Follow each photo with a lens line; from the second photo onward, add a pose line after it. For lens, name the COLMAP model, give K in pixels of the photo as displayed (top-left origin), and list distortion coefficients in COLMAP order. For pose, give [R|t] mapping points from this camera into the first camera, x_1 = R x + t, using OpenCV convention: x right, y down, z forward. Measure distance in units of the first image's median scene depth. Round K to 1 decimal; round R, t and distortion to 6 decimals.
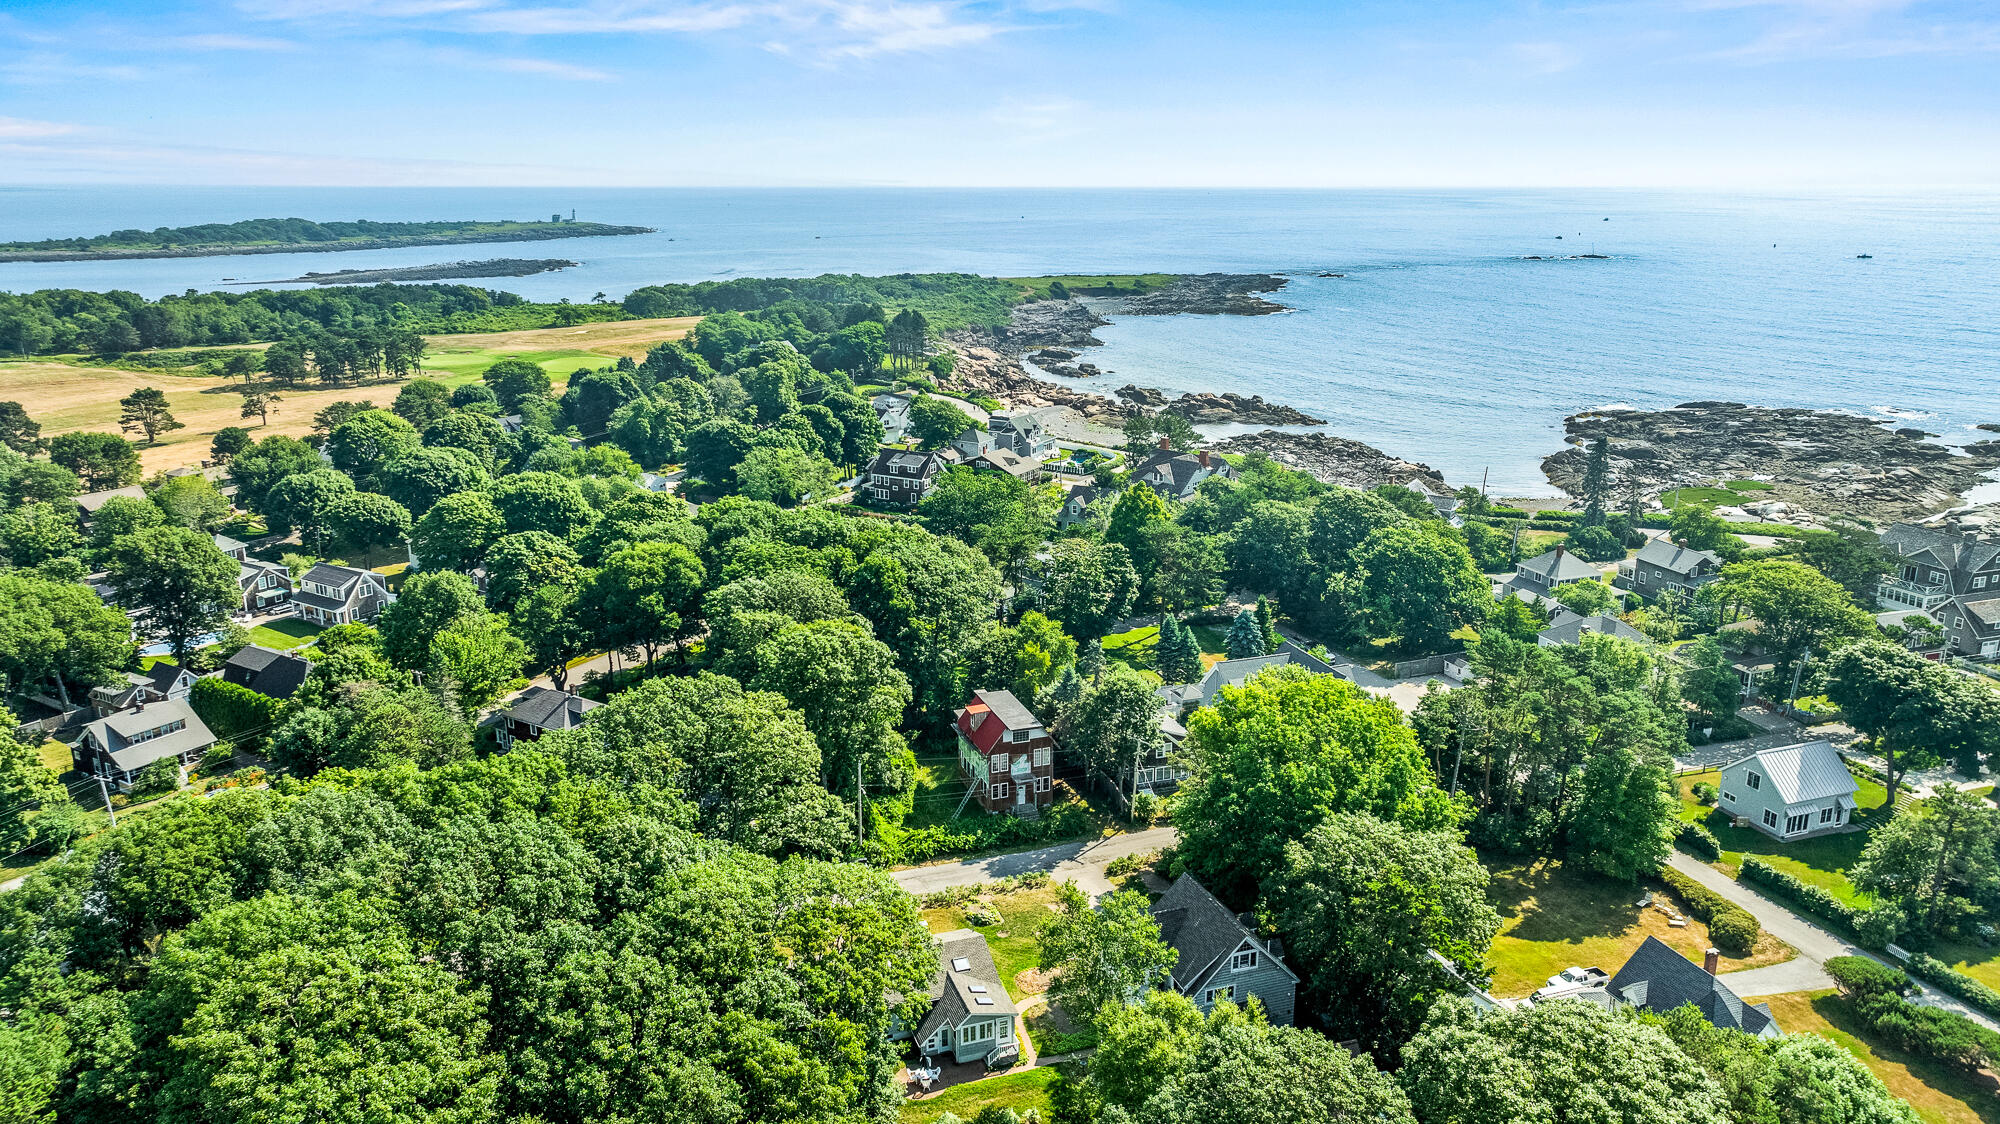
lens RADIAL K [[1409.2, 0, 997.1], [0, 1409.2, 573.3], [0, 0, 1]] dist [-0.032899, 0.059838]
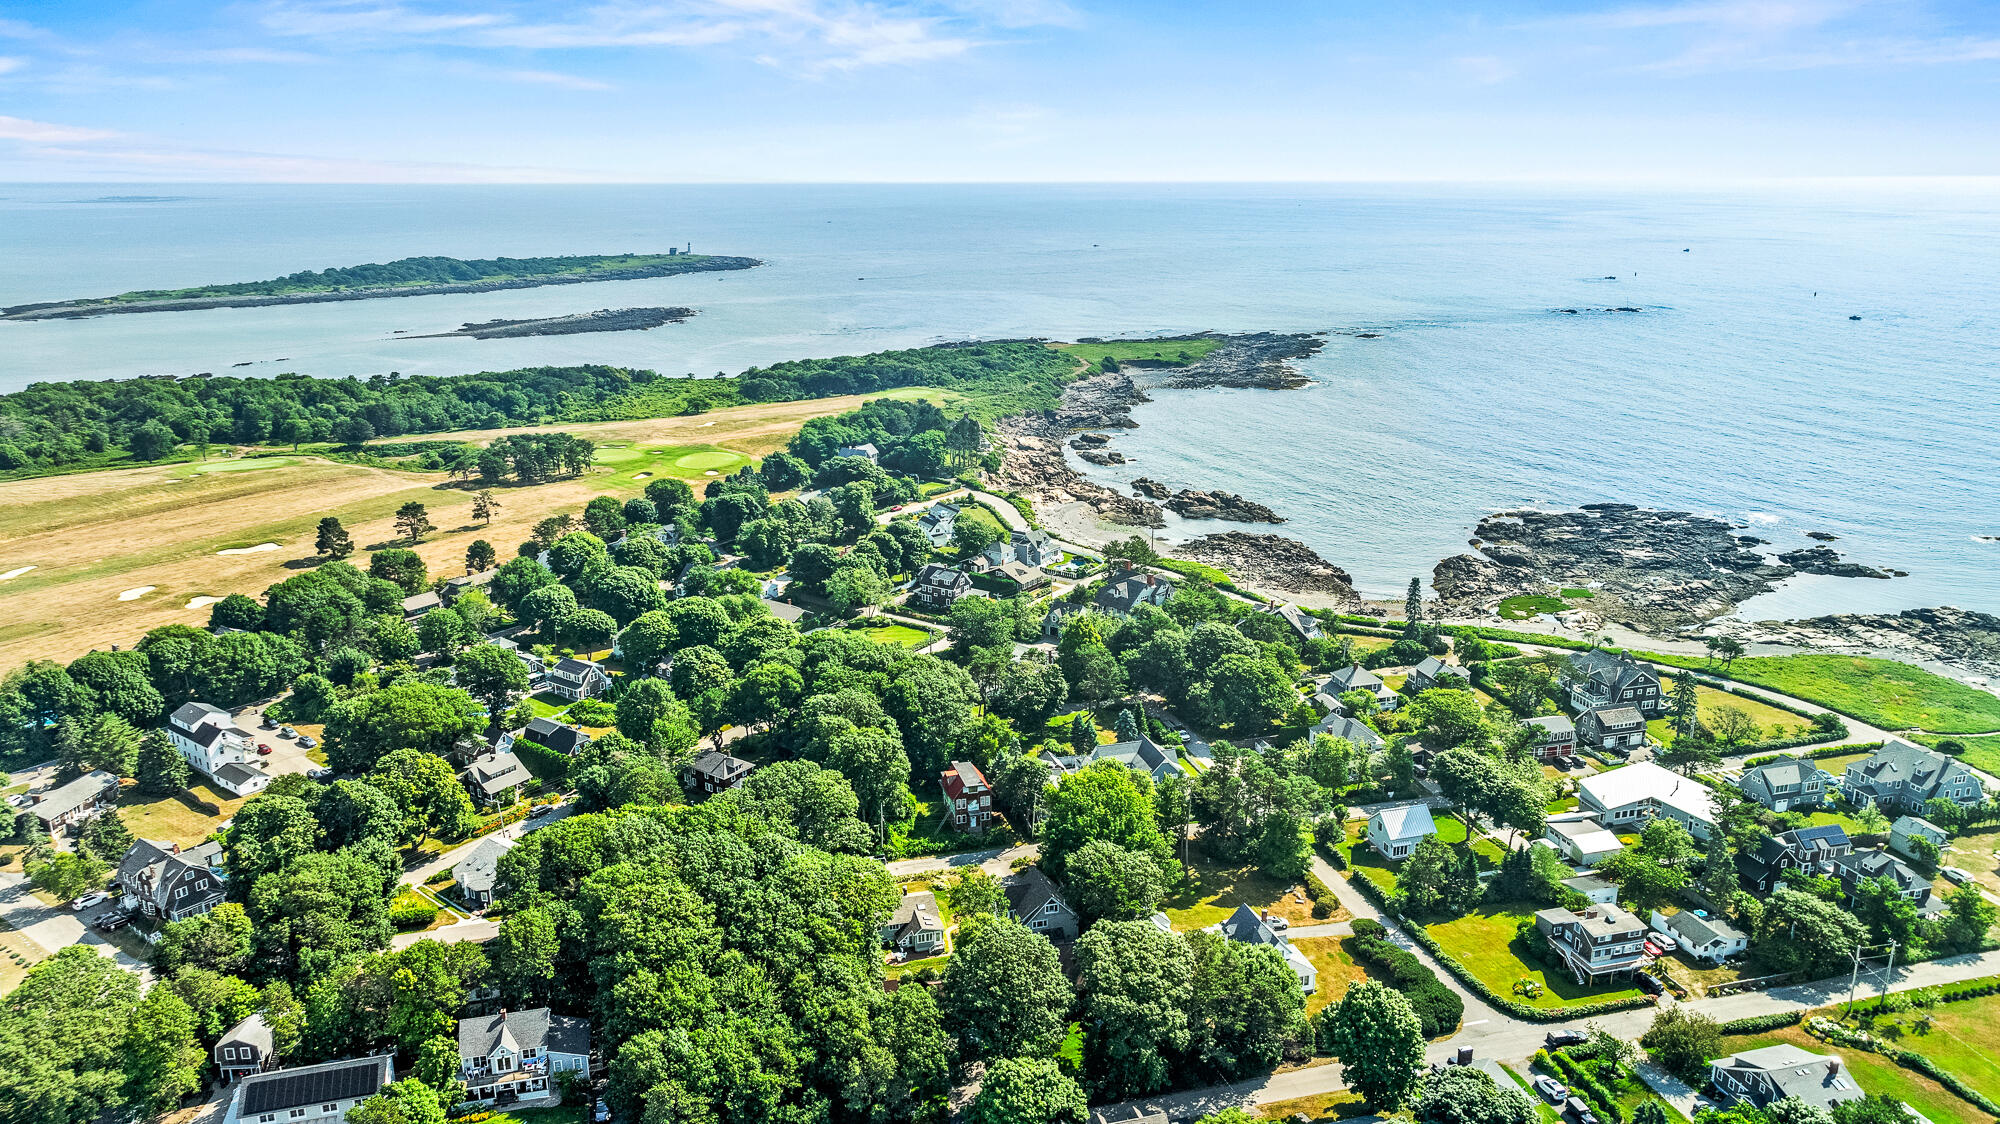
lens RADIAL K [[1411.2, 0, 1000.0], [0, 1411.2, 562.0], [0, 0, 1]] dist [-0.010072, 0.022218]
pose [[0.997665, 0.017203, -0.066098, 0.127179], [-0.017383, 0.999847, -0.002152, -0.133462], [0.066051, 0.003296, 0.997811, -0.624976]]
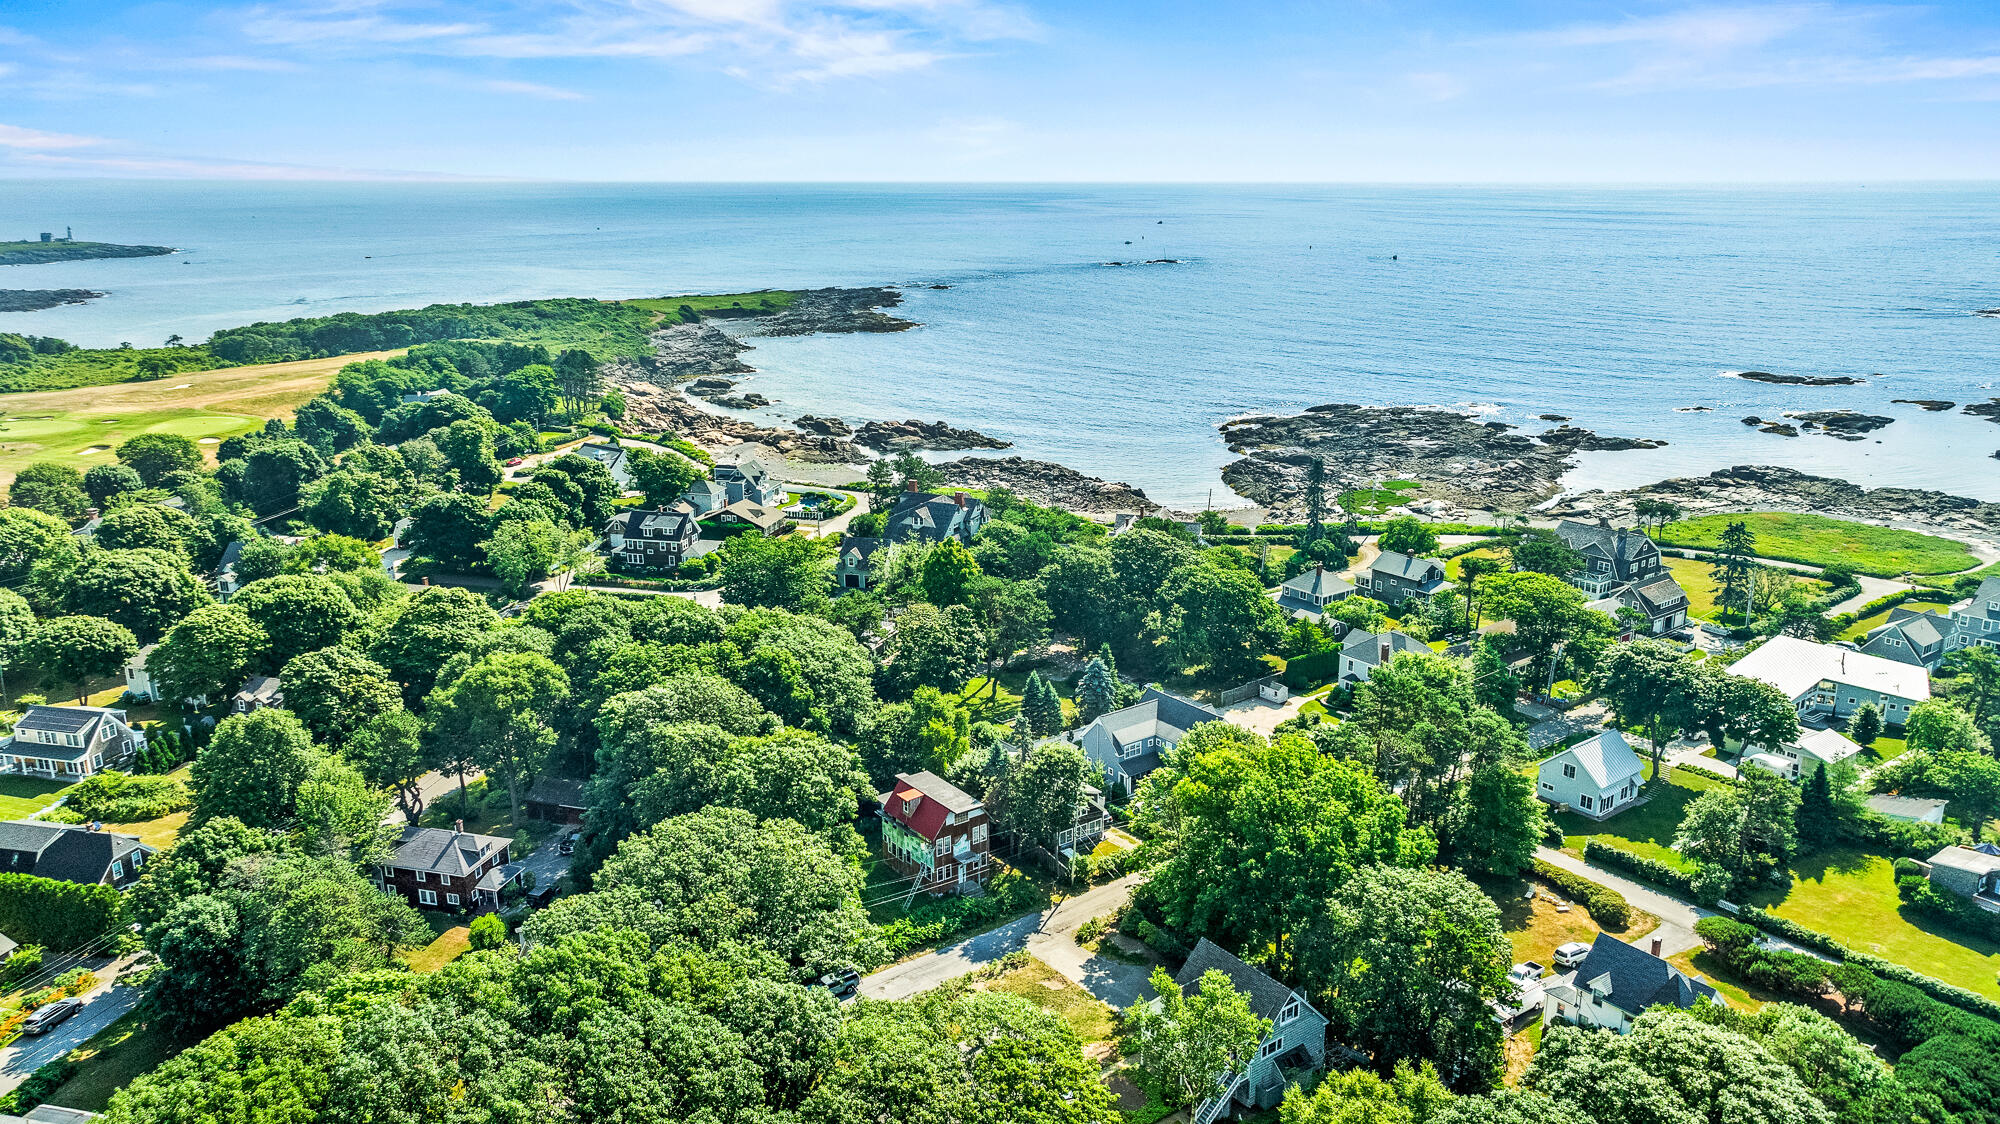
lens RADIAL K [[1409.2, 0, 997.1], [0, 1409.2, 573.3], [0, 0, 1]] dist [-0.032899, 0.059838]
pose [[0.954451, -0.084263, 0.286222, -0.178748], [0.084614, 0.996351, 0.011165, -0.052774], [-0.286118, 0.013562, 0.958098, 0.009743]]
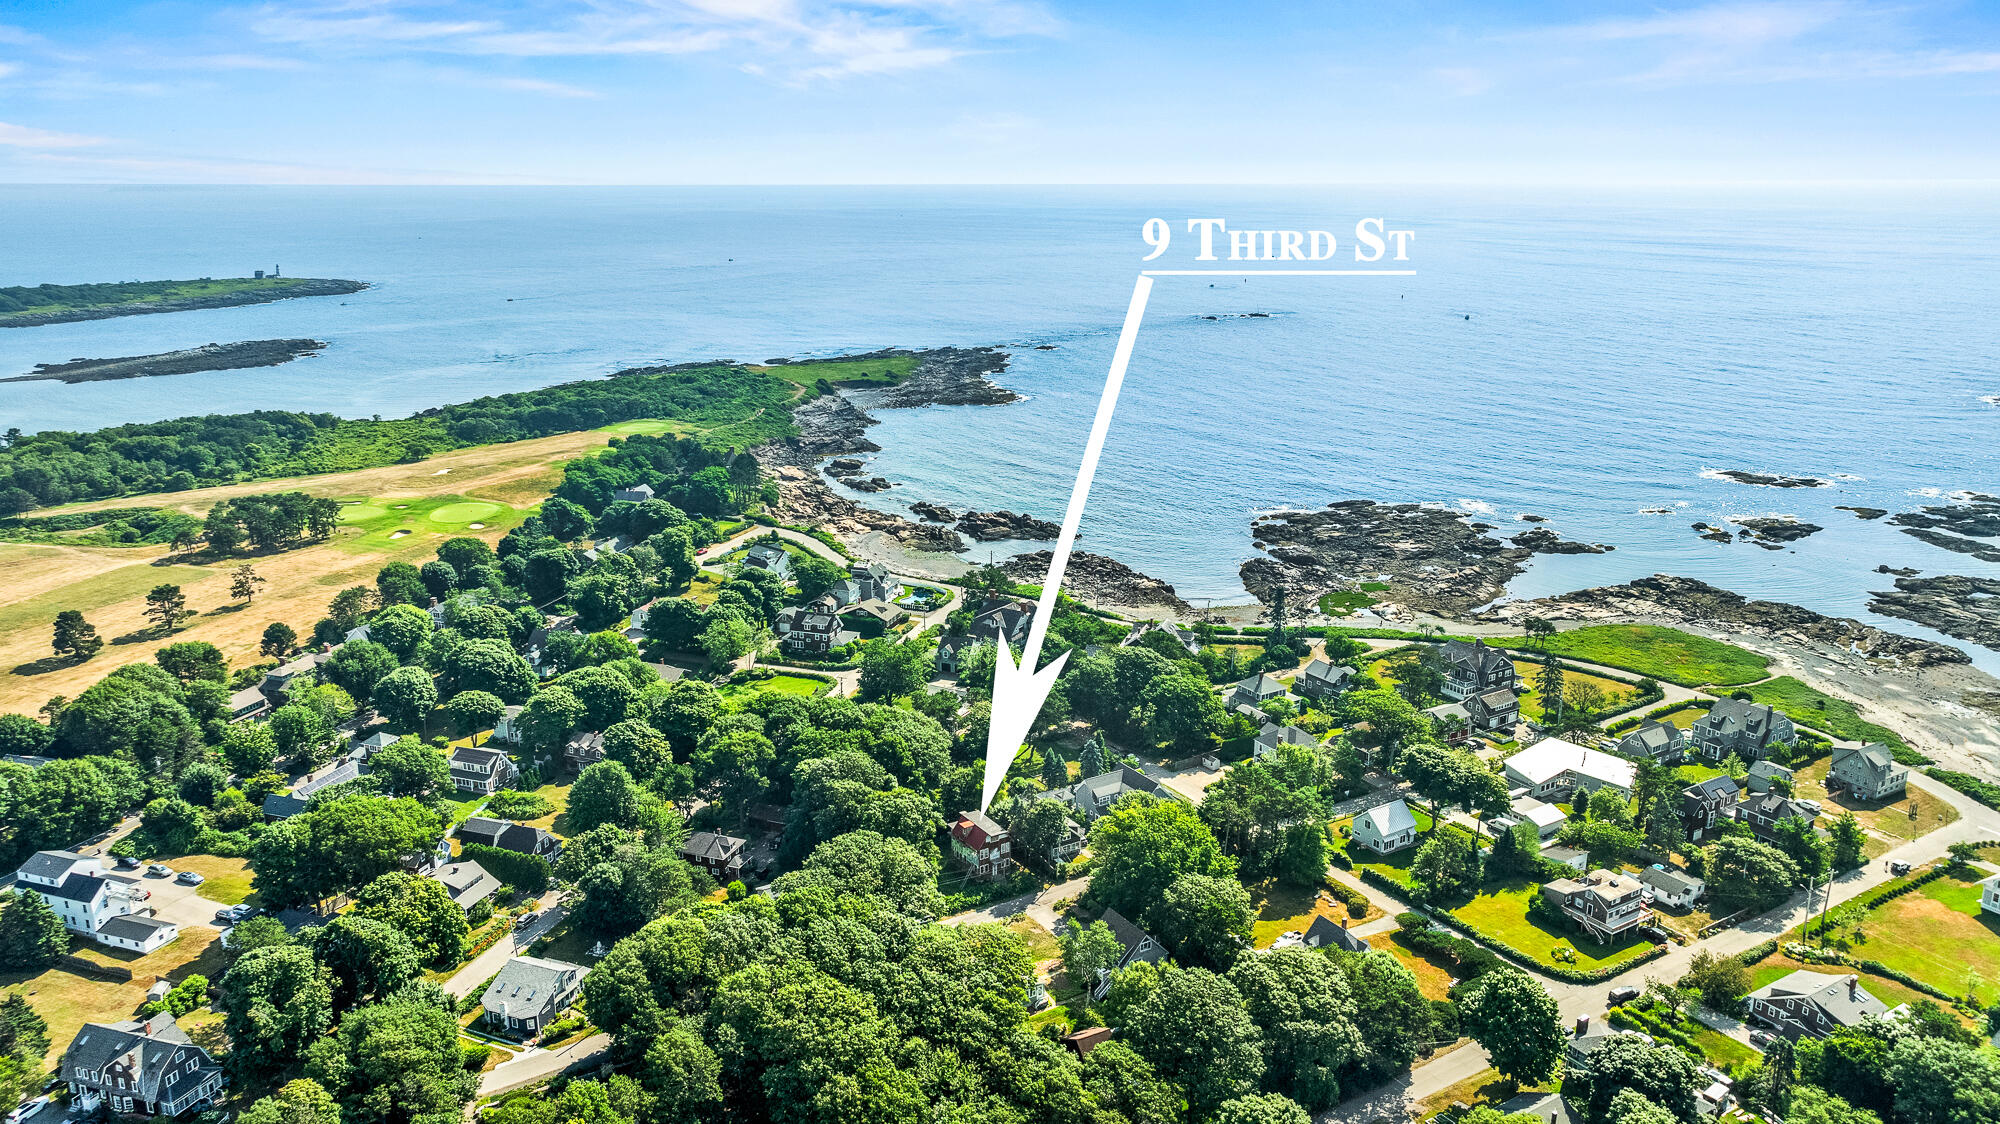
lens RADIAL K [[1418.5, 0, 1000.0], [0, 1418.5, 562.0], [0, 0, 1]] dist [-0.023929, 0.053968]
pose [[0.976018, -0.056150, 0.210325, -0.259517], [0.058129, 0.998304, -0.003232, -0.177910], [-0.209786, 0.015380, 0.977626, -0.606609]]
